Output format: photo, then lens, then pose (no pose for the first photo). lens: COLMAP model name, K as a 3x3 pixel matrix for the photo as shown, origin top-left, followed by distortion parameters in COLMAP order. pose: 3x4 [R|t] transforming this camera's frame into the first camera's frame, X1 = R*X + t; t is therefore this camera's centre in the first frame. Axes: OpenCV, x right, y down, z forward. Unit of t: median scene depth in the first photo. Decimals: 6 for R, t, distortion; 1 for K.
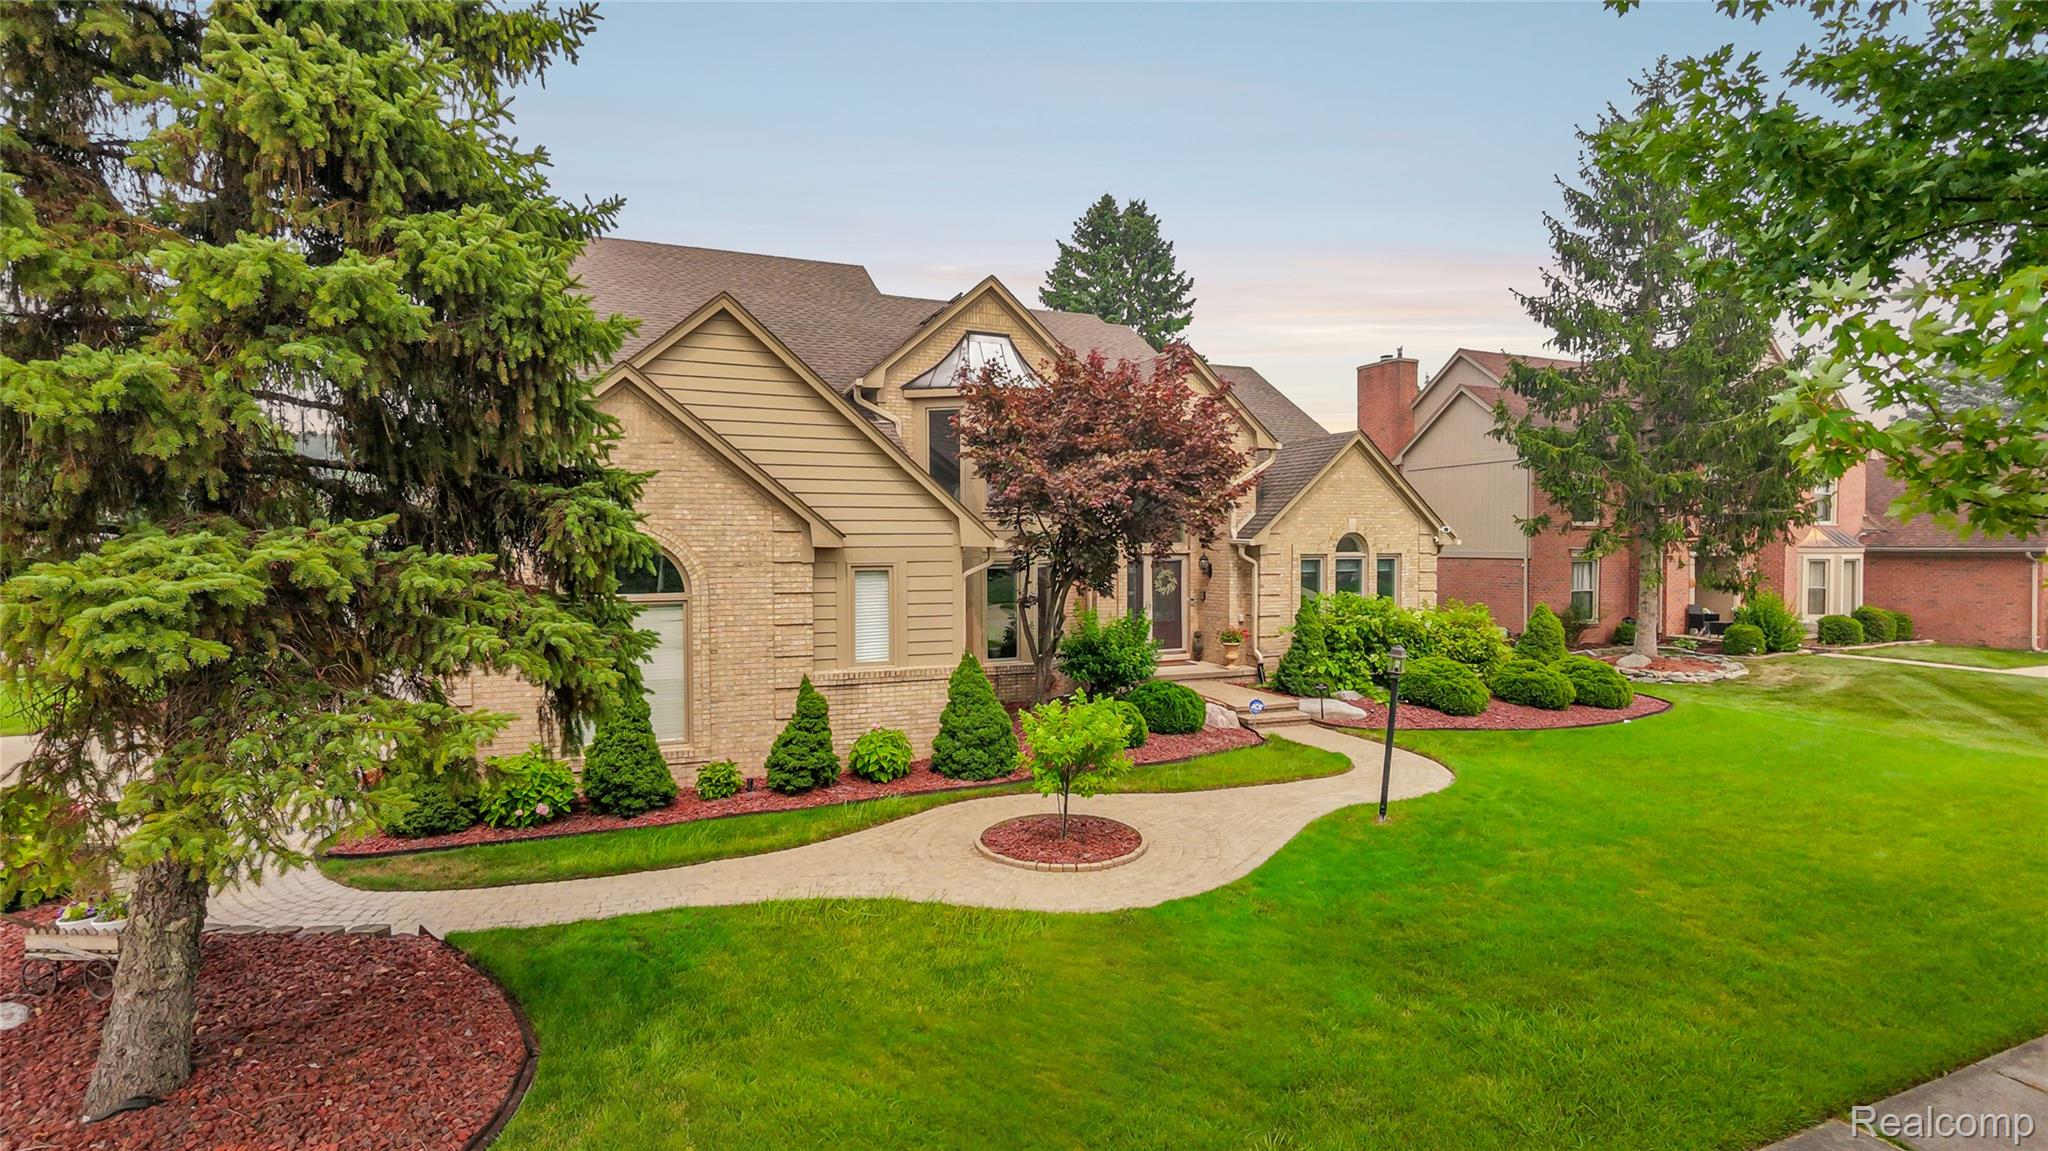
lens RADIAL K [[987.0, 0, 1034.1], [0, 987.0, 569.4], [0, 0, 1]] dist [0.000067, 0.002160]
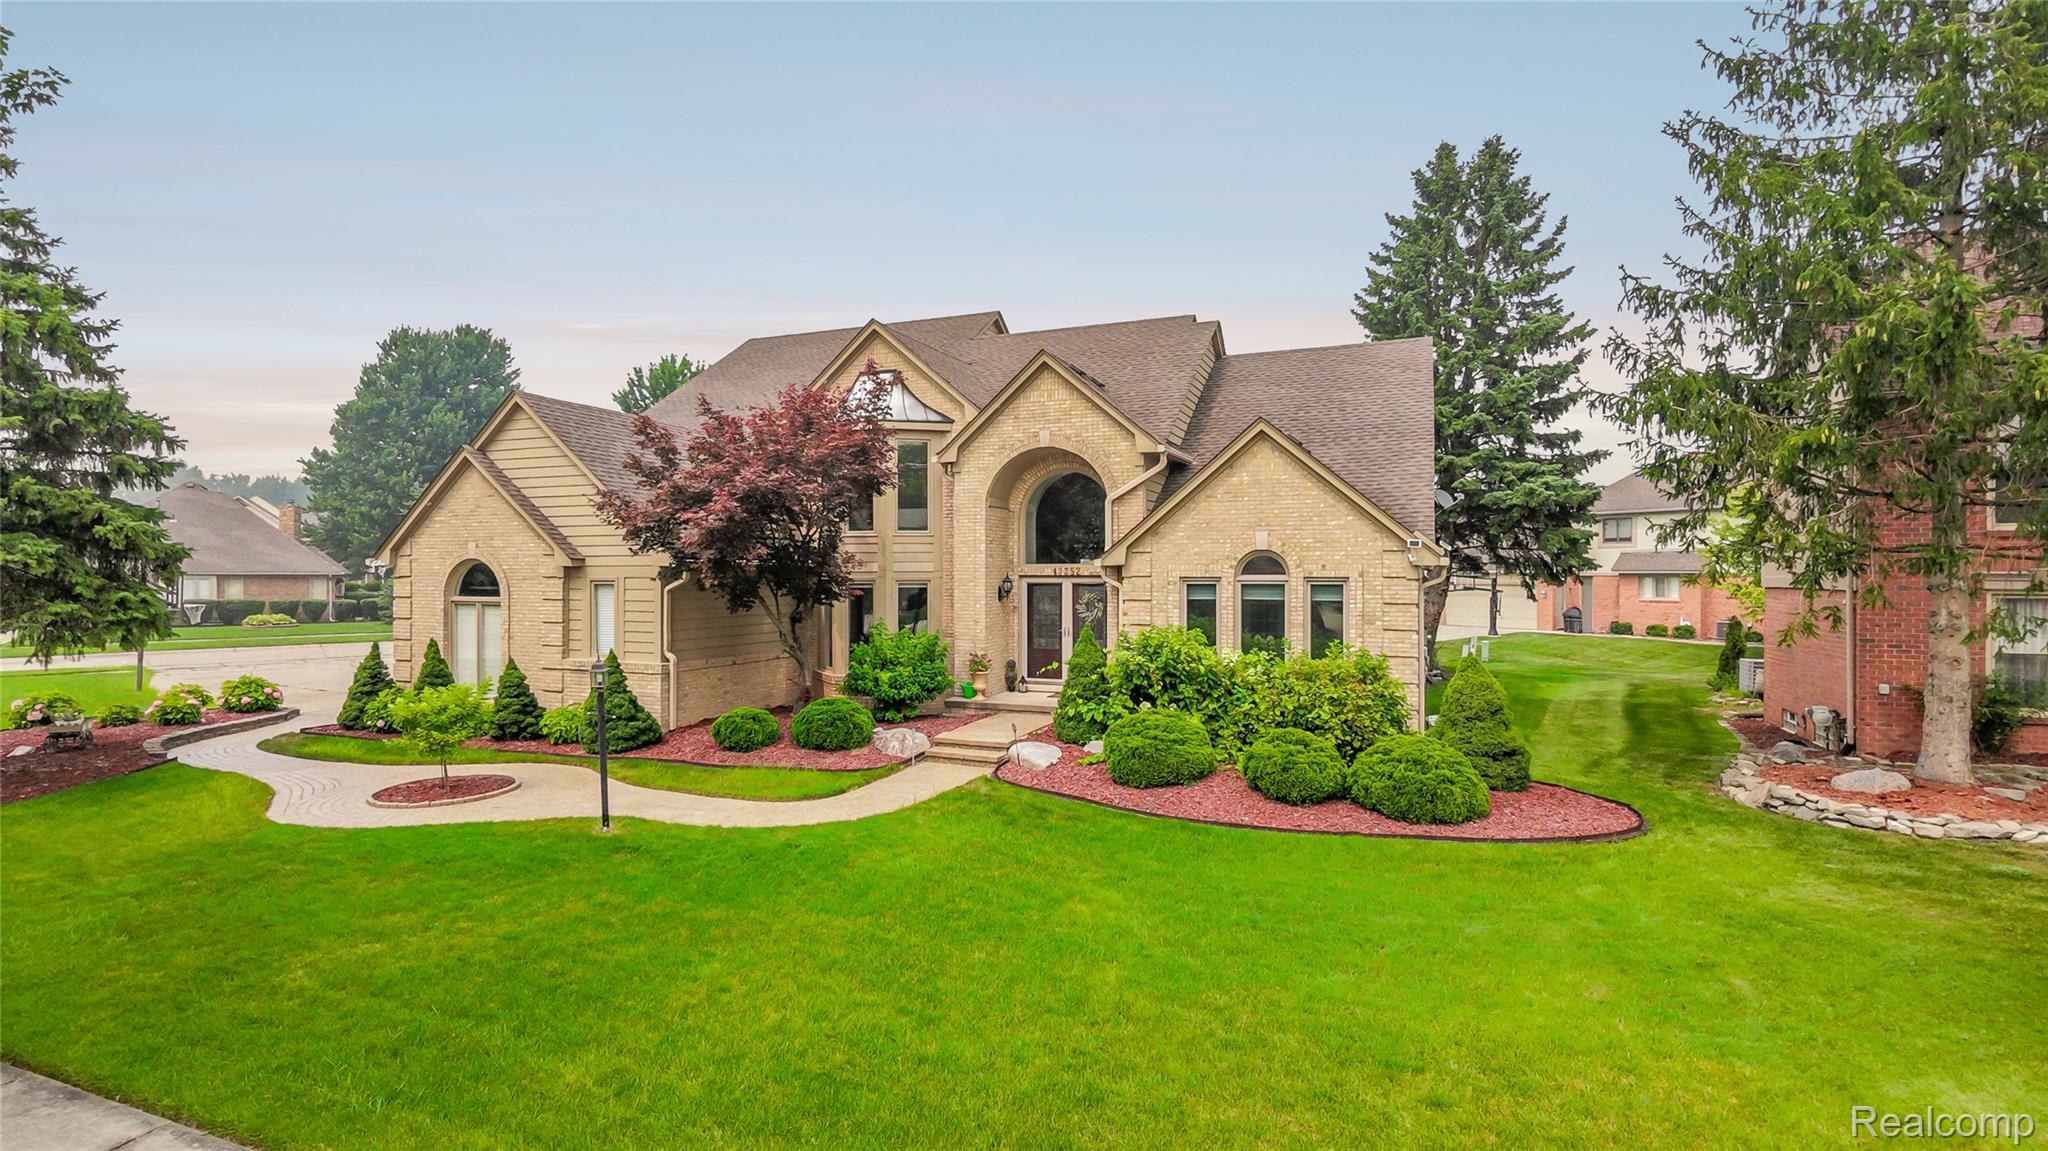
lens RADIAL K [[987.0, 0, 1030.3], [0, 987.0, 575.9], [0, 0, 1]] dist [0.000067, 0.002160]
pose [[0.689774, 0.004856, -0.724008, 0.862363], [-0.020584, 0.999705, -0.012906, -0.003365], [0.723732, 0.023806, 0.689671, 0.379698]]
